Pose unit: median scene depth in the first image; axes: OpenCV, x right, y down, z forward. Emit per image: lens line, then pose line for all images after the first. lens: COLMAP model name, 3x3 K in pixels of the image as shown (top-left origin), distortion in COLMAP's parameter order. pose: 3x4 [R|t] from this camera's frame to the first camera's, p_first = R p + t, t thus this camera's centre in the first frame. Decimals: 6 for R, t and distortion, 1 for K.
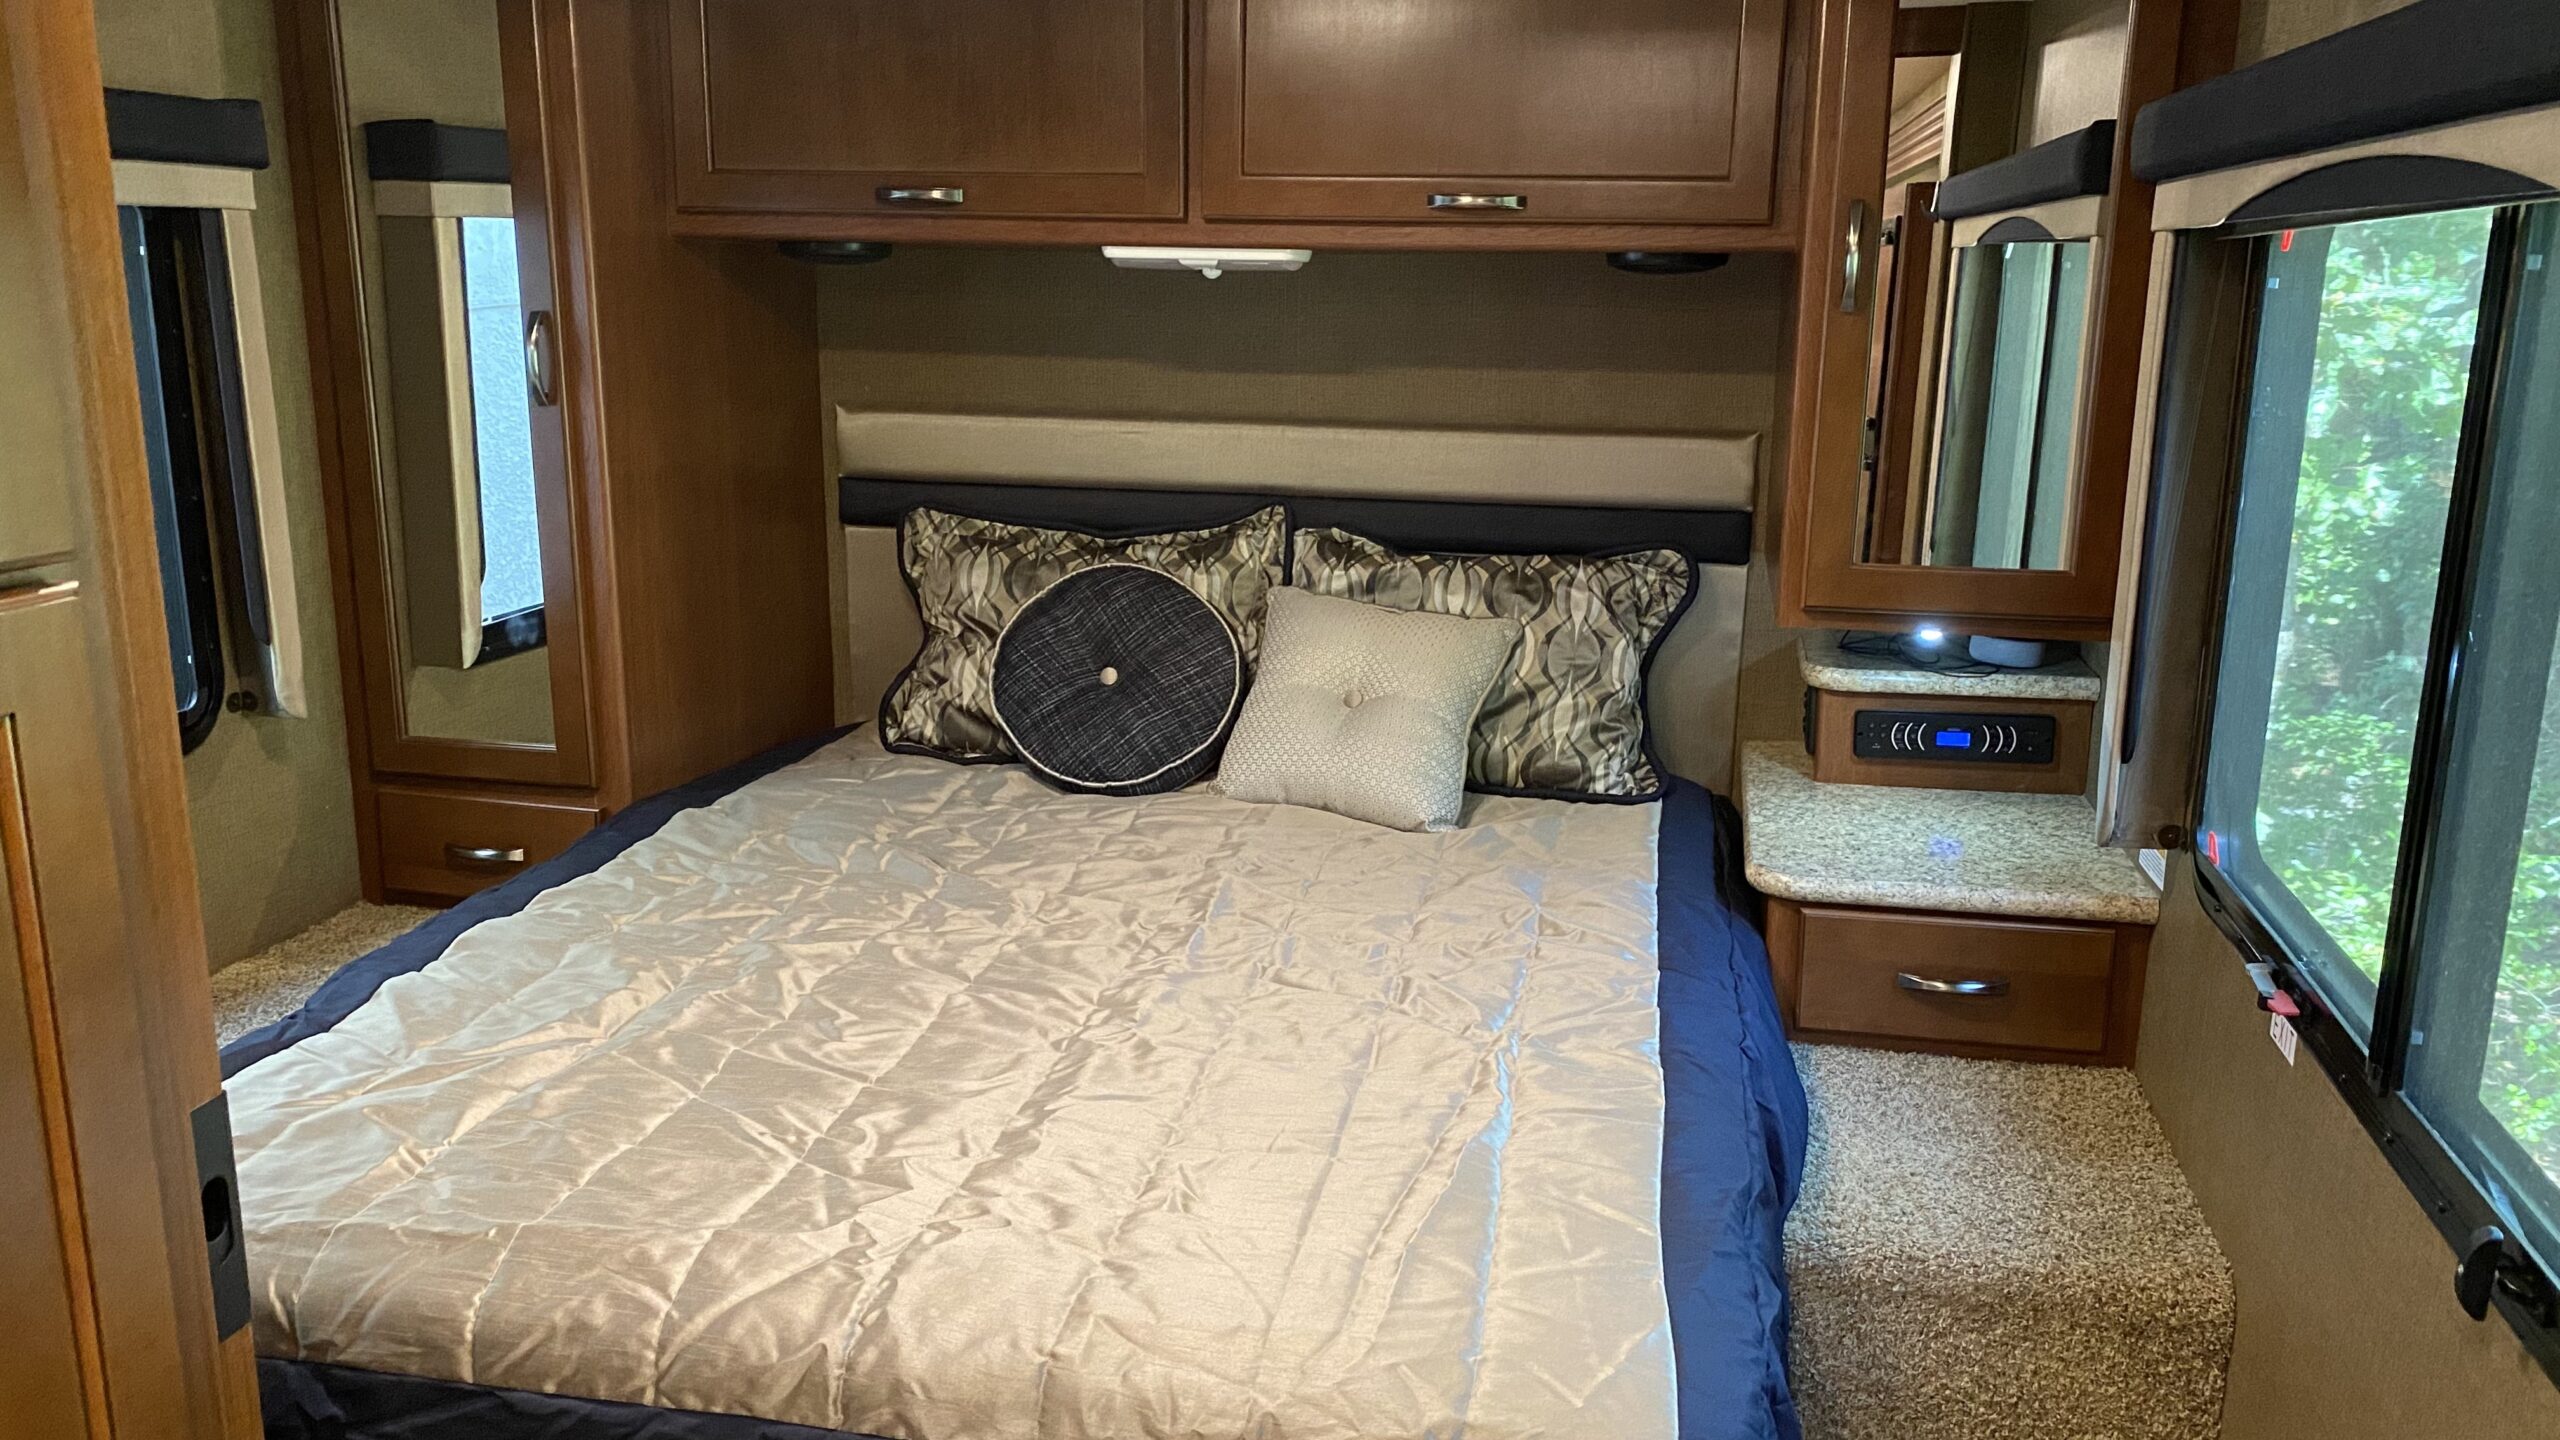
lens RADIAL K [[1954.6, 0, 1290.7], [0, 1954.6, 712.8], [0, 0, 1]] dist [0.123225, -0.301350]
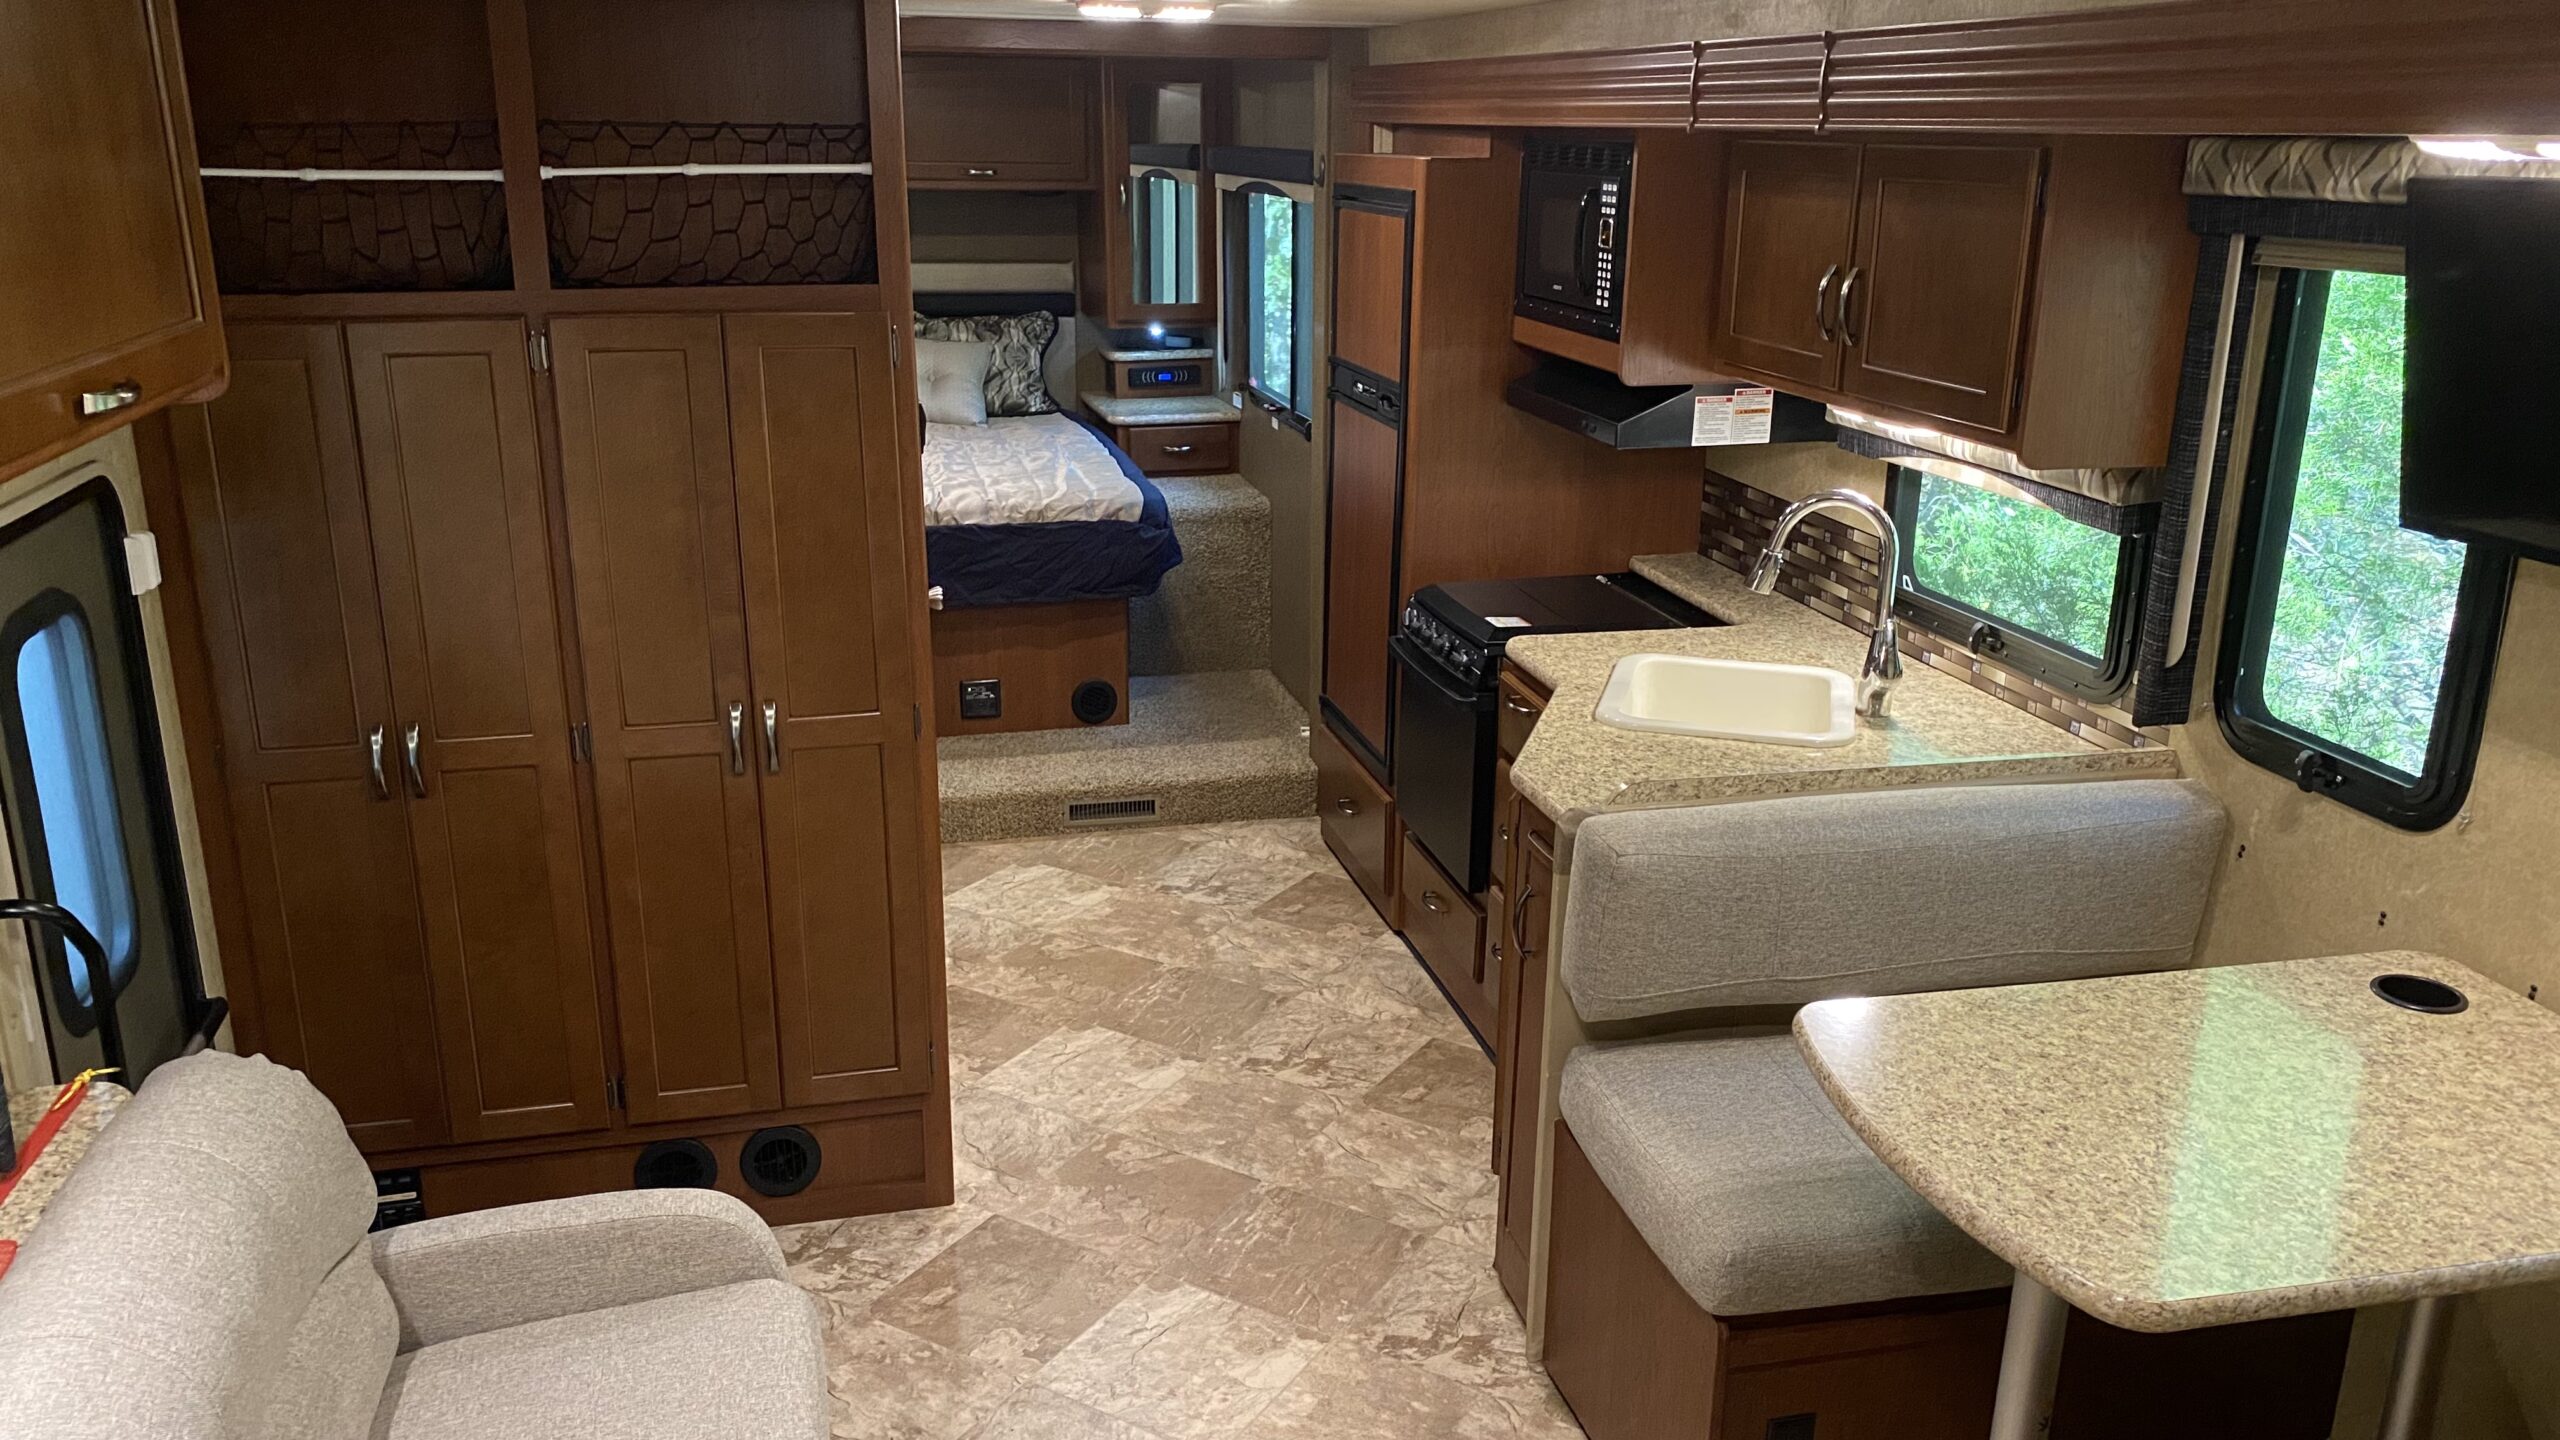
lens RADIAL K [[1932.9, 0, 1283.0], [0, 1932.9, 685.7], [0, 0, 1]] dist [0.123020, -0.230930]
pose [[0.900972, -0.125388, 0.415363, -0.605656], [0.099387, 0.991519, 0.083735, 0.206658], [-0.422340, -0.034161, 0.905794, -1.329851]]
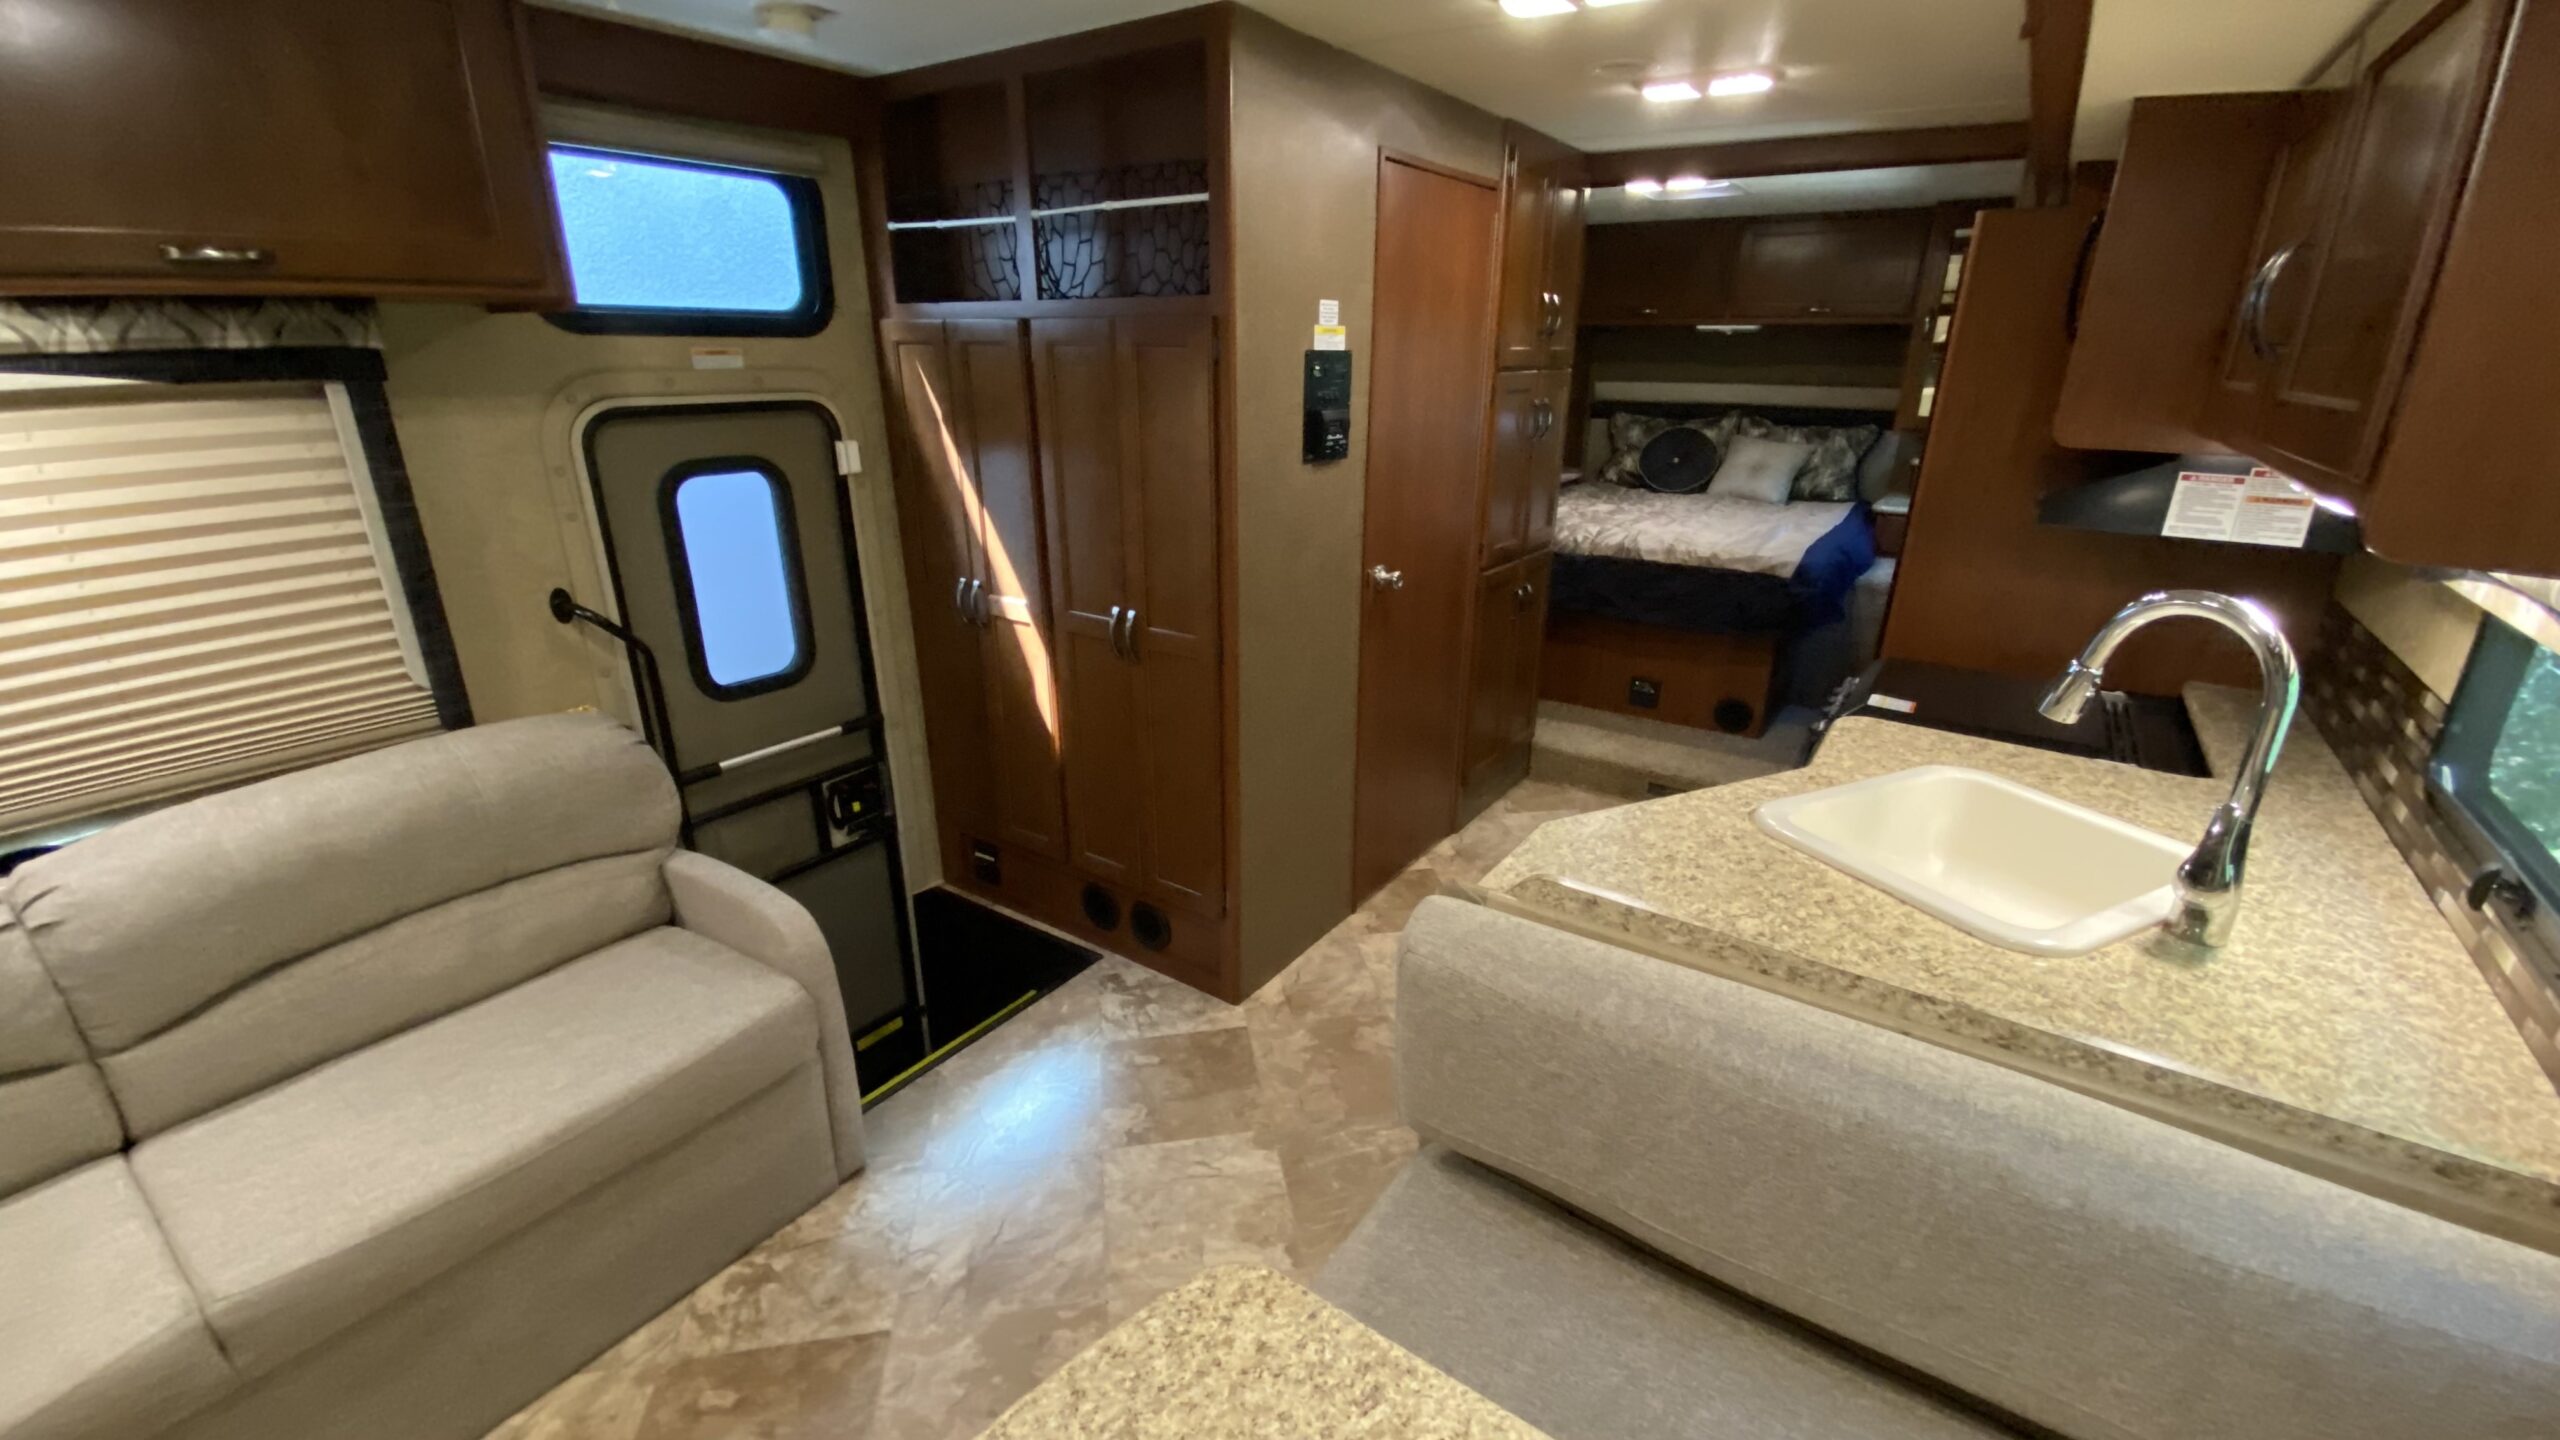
lens RADIAL K [[1036.5, 0, 1282.1], [0, 1036.5, 710.9], [0, 0, 1]] dist [0.038638, -0.031393]
pose [[0.924618, 0.124203, -0.360076, -0.020903], [-0.084479, 0.988667, 0.124097, 0.244791], [0.371409, -0.084323, 0.924632, -0.949030]]
